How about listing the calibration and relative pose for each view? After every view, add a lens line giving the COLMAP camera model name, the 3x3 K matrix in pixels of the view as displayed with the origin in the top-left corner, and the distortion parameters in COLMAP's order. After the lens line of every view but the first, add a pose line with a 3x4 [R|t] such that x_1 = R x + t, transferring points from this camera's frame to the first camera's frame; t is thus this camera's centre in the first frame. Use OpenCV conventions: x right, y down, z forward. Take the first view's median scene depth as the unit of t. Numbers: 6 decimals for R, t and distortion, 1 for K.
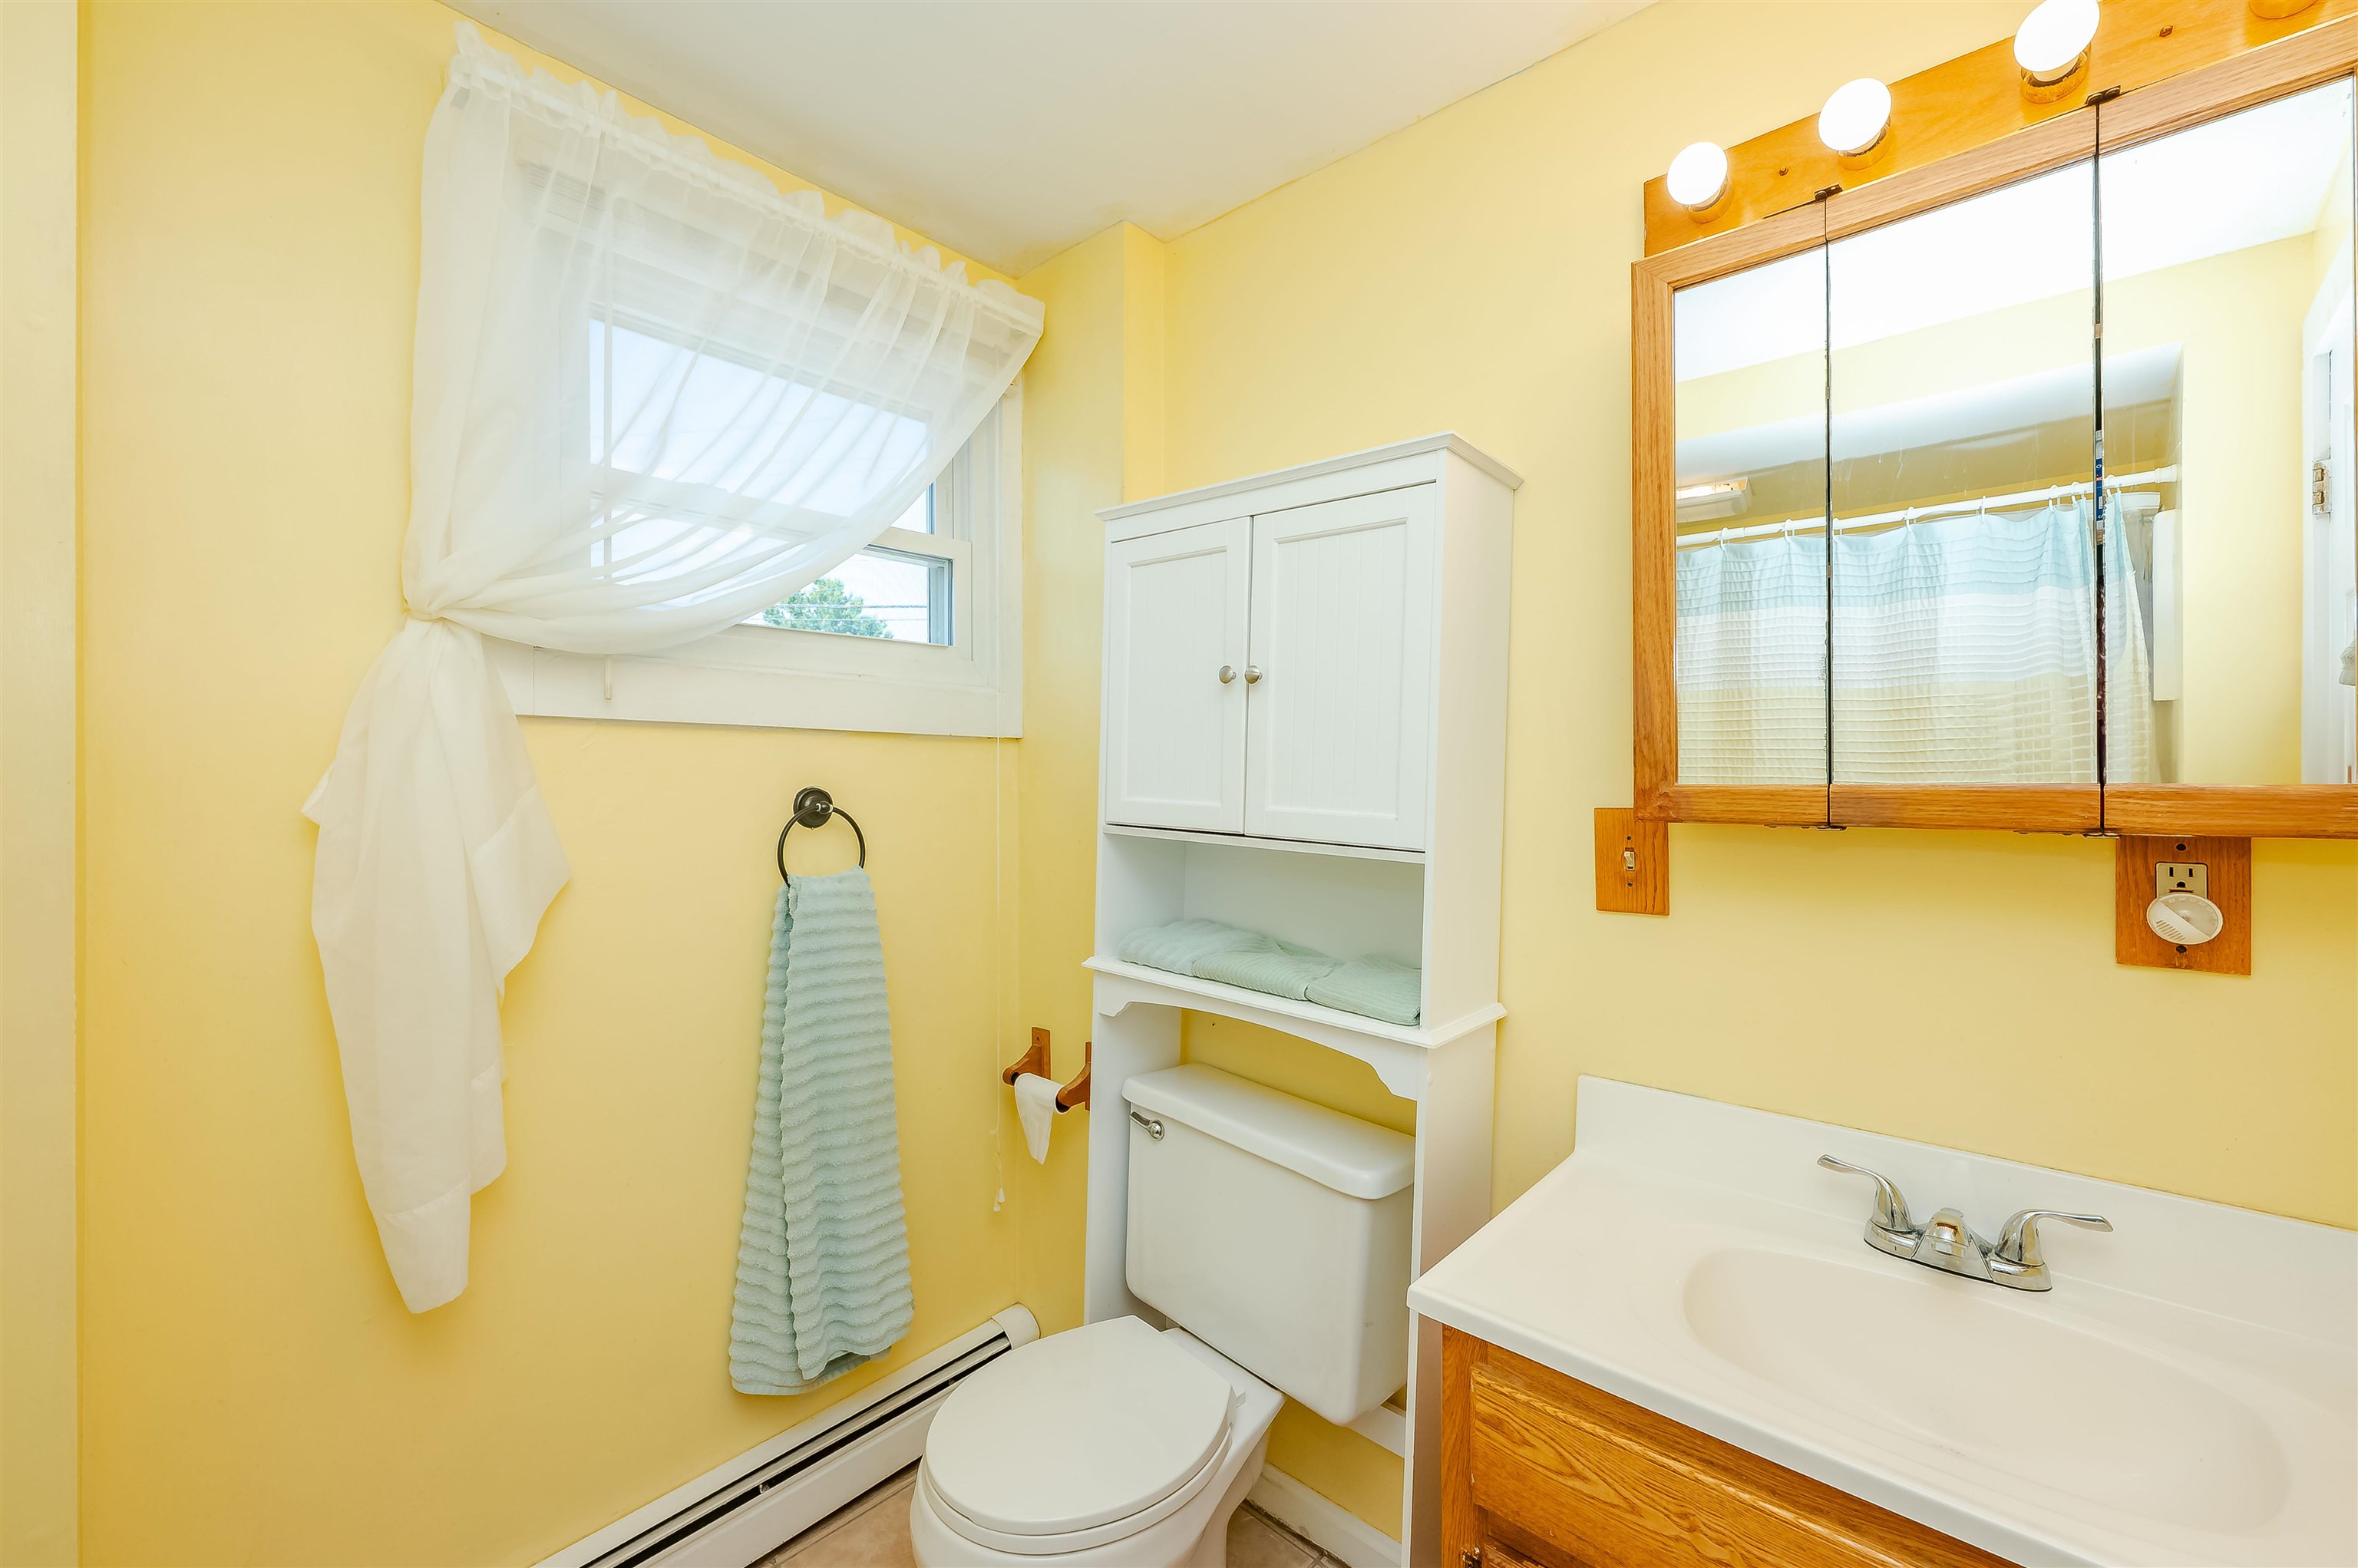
lens RADIAL K [[961.6, 0, 1184.9], [0, 961.6, 777.4], [0, 0, 1]] dist [0.001862, -0.000124]
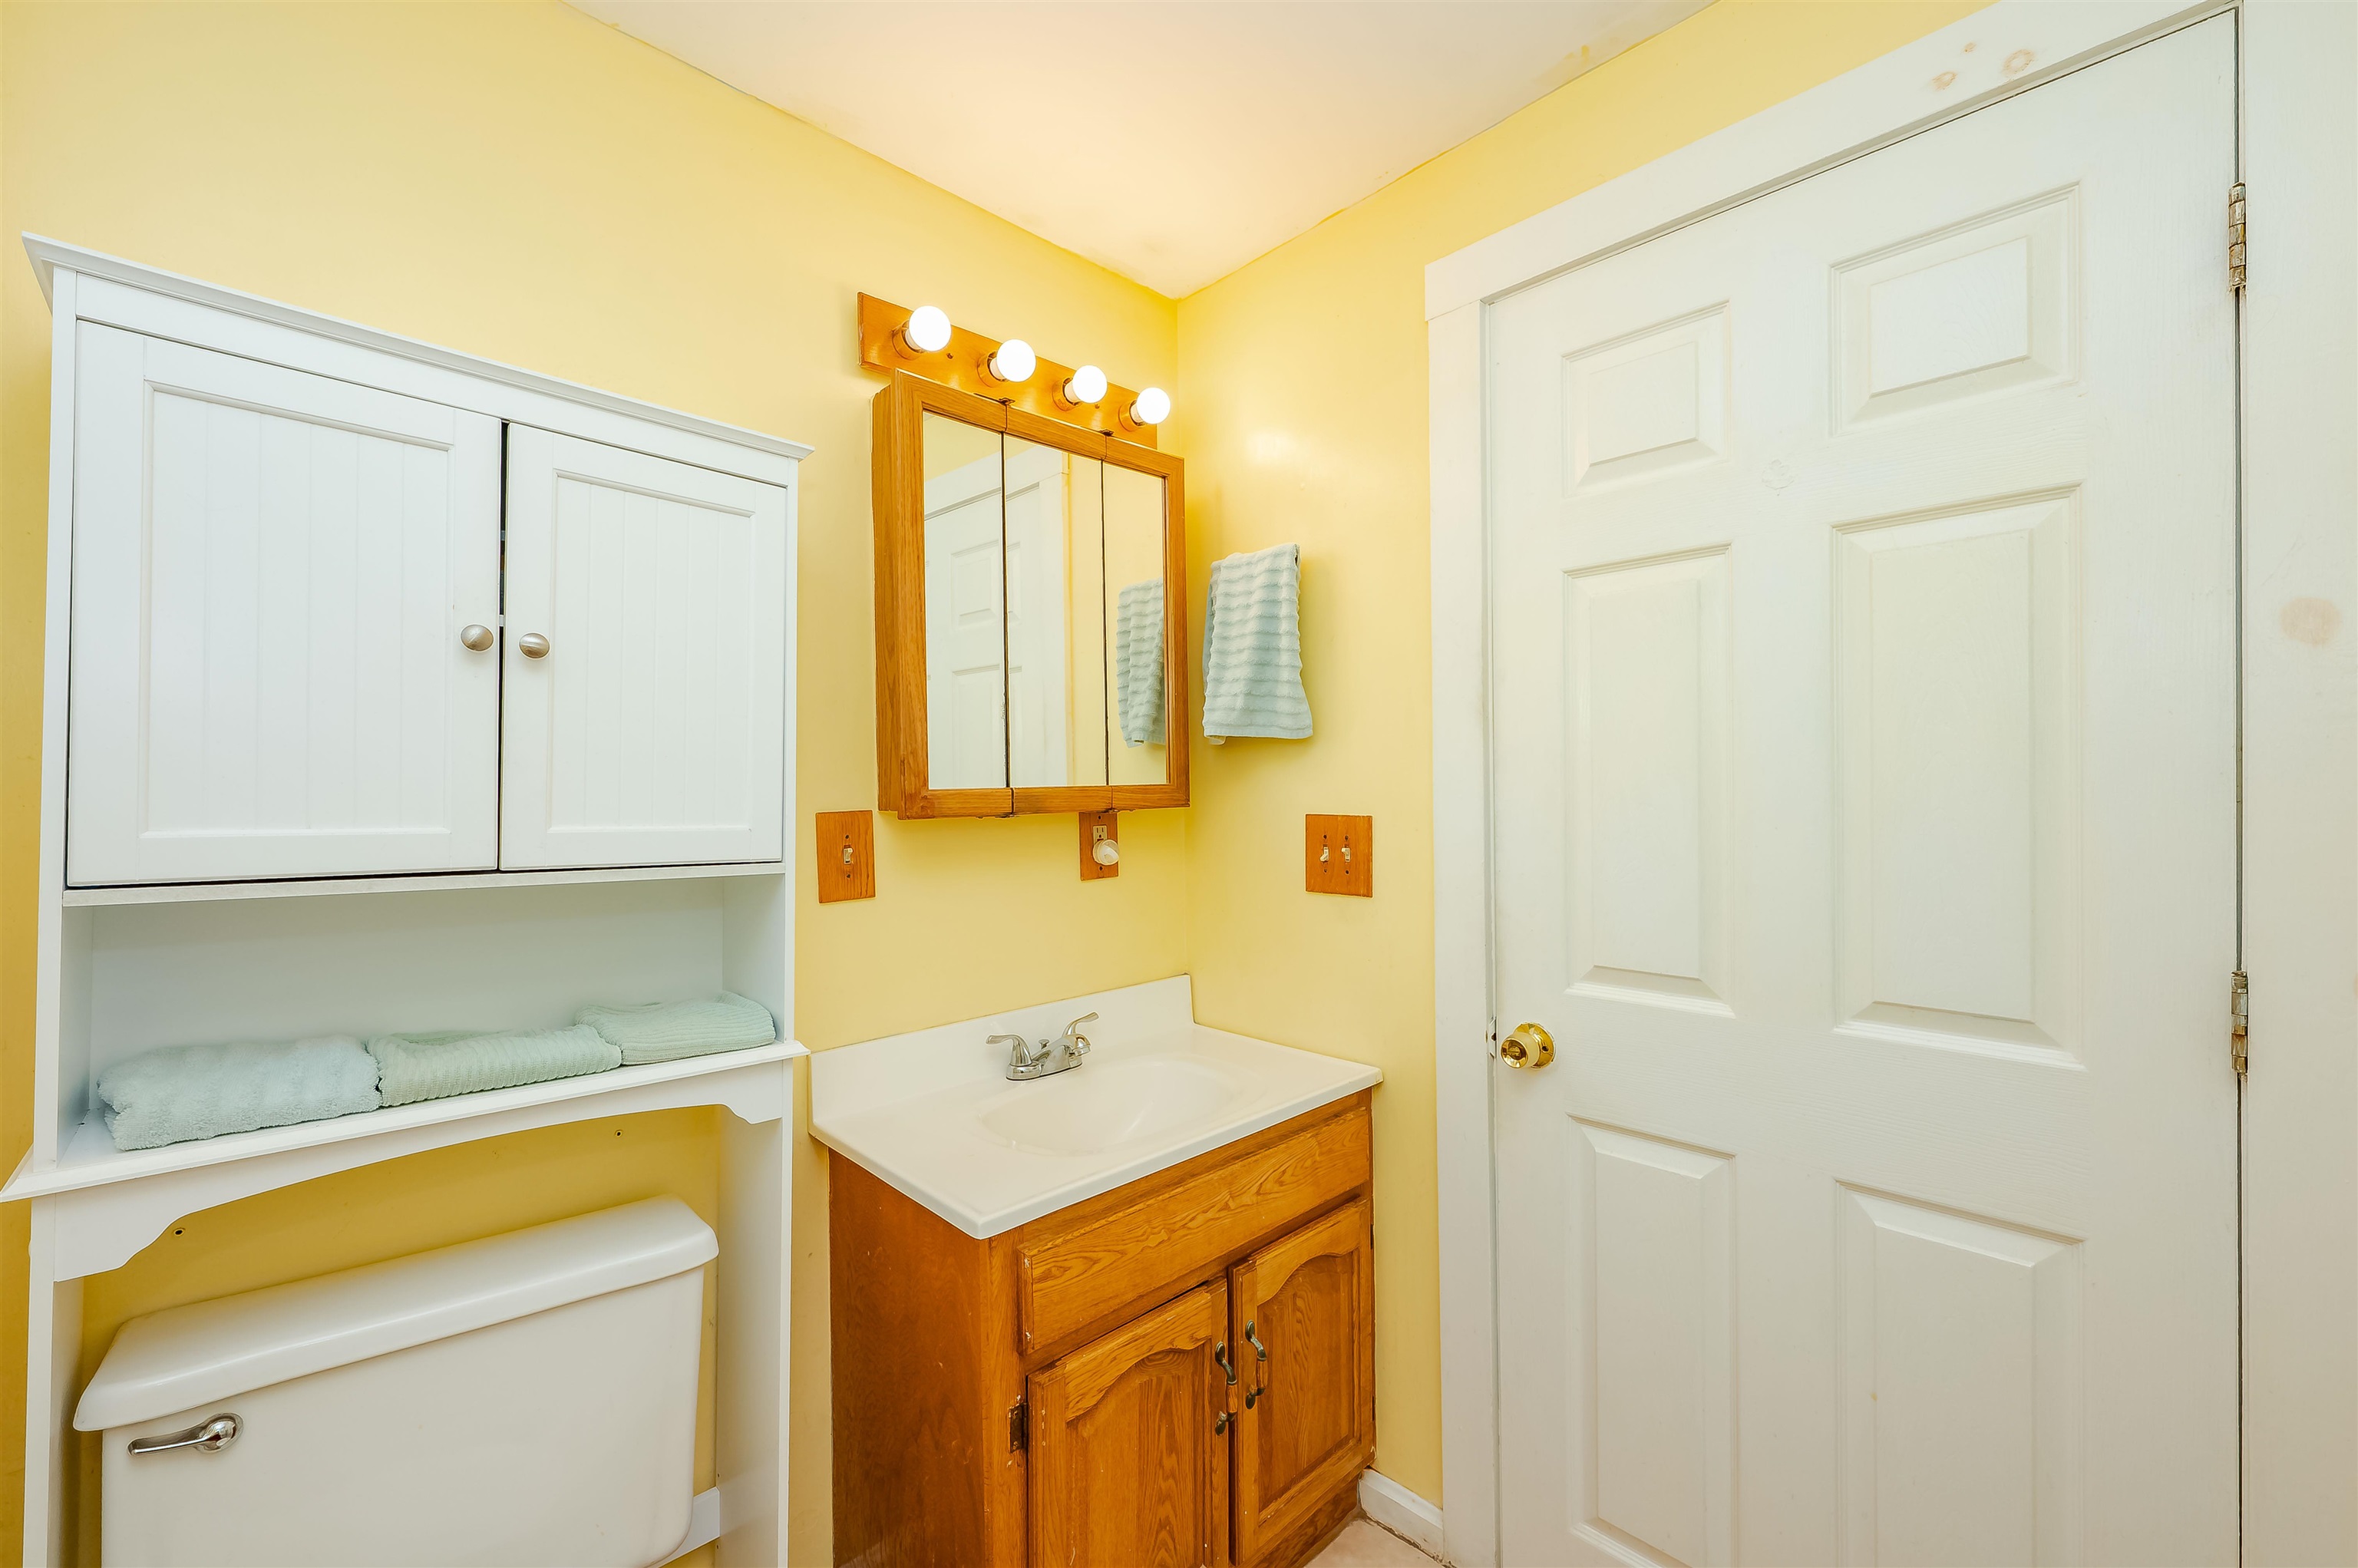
lens RADIAL K [[961.6, 0, 1183.0], [0, 961.6, 781.0], [0, 0, 1]] dist [0.001862, -0.000124]
pose [[0.055122, 0.003955, 0.998472, -0.815666], [0.017468, 0.999835, -0.004925, 0.009146], [-0.998327, 0.017713, 0.055043, 0.613827]]
